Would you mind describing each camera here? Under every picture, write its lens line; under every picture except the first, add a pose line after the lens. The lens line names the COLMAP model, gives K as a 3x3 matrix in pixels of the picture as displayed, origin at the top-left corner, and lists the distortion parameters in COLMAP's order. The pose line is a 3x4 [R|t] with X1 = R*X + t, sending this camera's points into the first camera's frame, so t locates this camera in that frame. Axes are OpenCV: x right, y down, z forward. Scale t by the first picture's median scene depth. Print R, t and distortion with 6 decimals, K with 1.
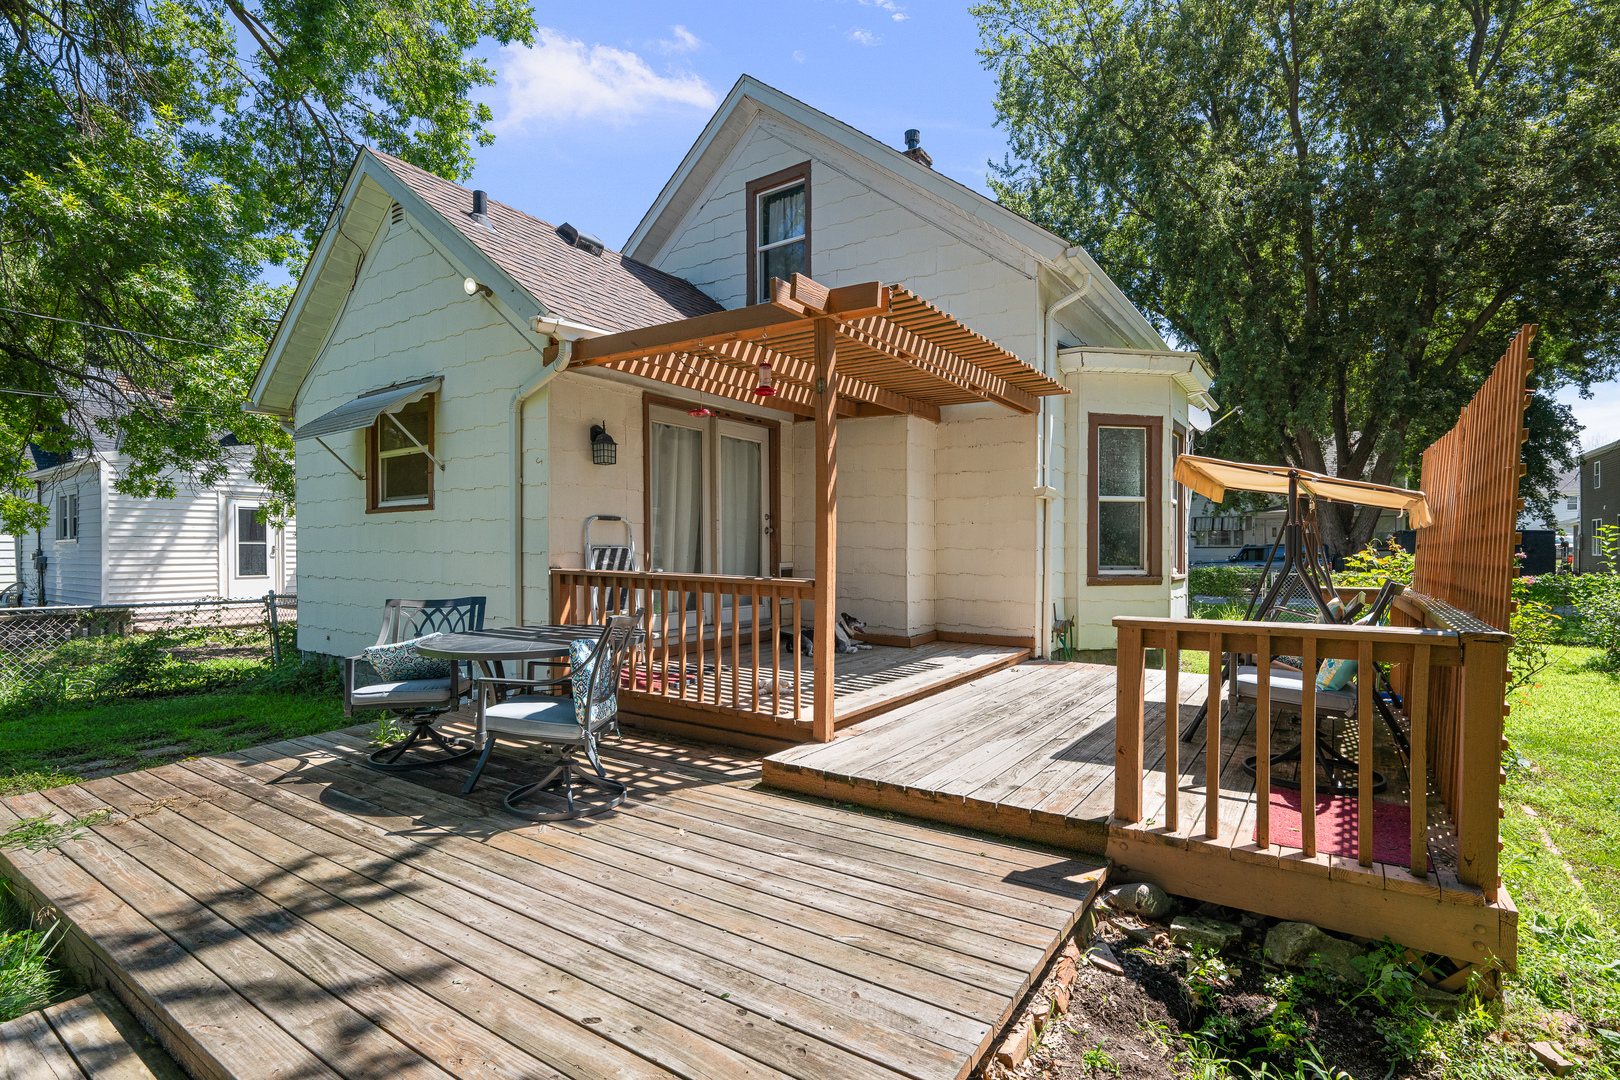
lens RADIAL K [[773.0, 0, 809.3], [0, 773.0, 551.4], [0, 0, 1]] dist [-0.001691, -0.000559]
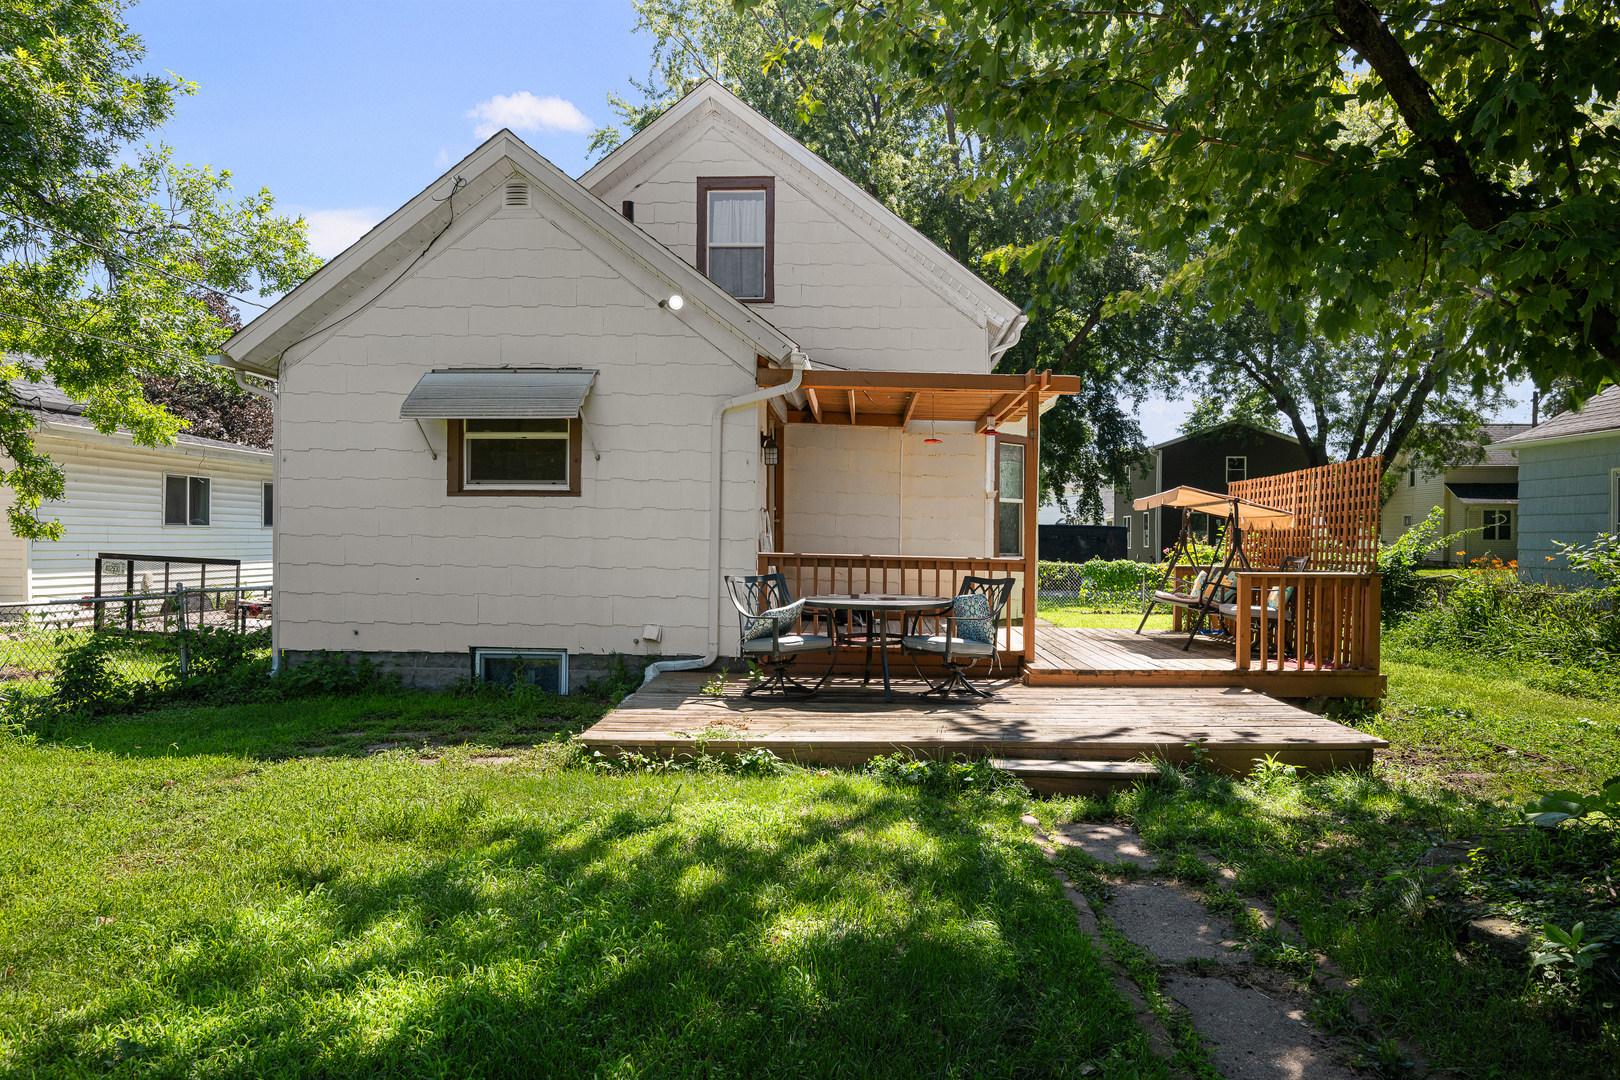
lens RADIAL K [[1075.9, 0, 812.1], [0, 1075.9, 538.9], [0, 0, 1]] dist [-0.022912, -0.000034]
pose [[0.844744, 0.008689, 0.535100, -0.903675], [-0.006912, 0.999962, -0.005326, 0.007731], [-0.535125, 0.000801, 0.844772, -0.351592]]
